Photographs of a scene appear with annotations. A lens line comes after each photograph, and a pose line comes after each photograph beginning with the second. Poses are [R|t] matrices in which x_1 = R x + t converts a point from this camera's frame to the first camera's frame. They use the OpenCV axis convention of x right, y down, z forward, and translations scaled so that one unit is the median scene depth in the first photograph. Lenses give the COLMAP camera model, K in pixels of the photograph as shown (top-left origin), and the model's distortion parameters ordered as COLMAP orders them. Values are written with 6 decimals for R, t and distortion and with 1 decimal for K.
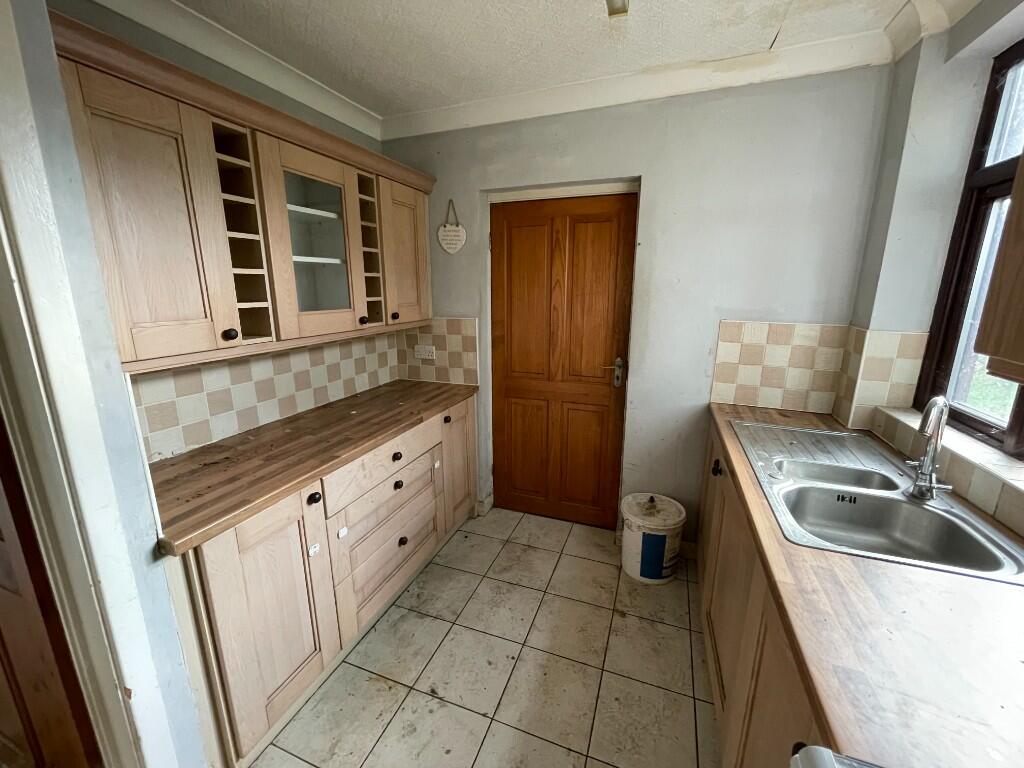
lens RADIAL K [[412.7, 0, 511.9], [0, 412.7, 380.1], [0, 0, 1]] dist [-0.003162, -0.000119]
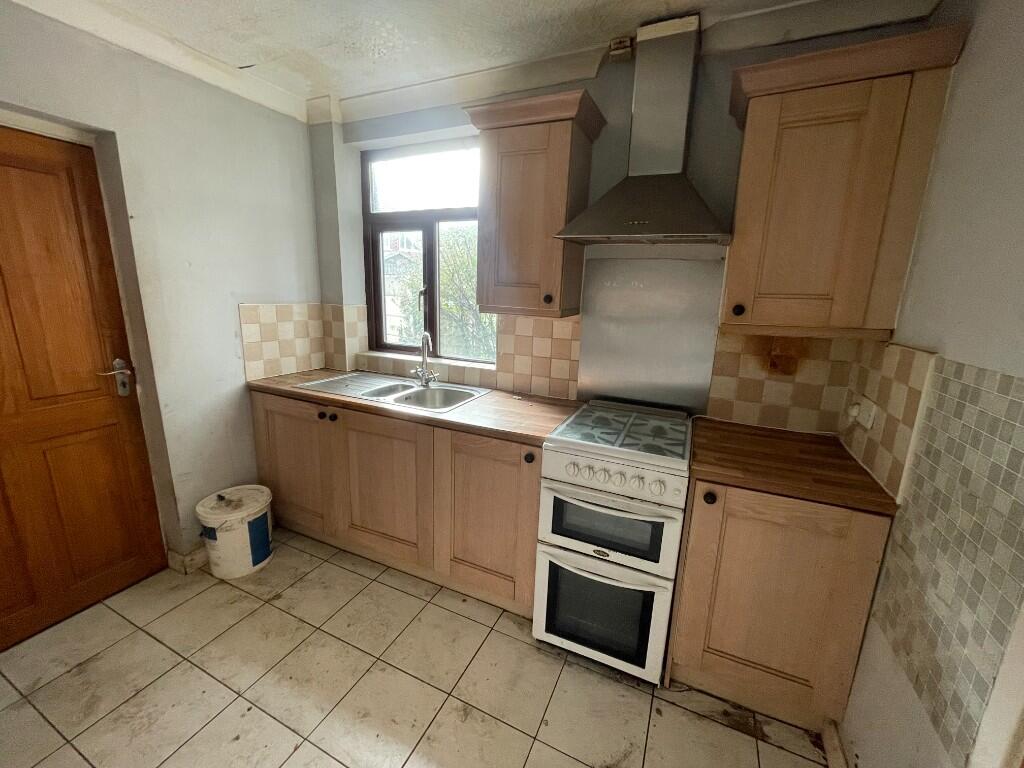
lens RADIAL K [[412.7, 0, 508.3], [0, 412.7, 379.6], [0, 0, 1]] dist [-0.003162, -0.000119]
pose [[0.078651, -0.216539, 0.973101, -0.543656], [0.193152, 0.960938, 0.198221, -0.034647], [-0.978011, 0.172366, 0.117404, 0.228921]]
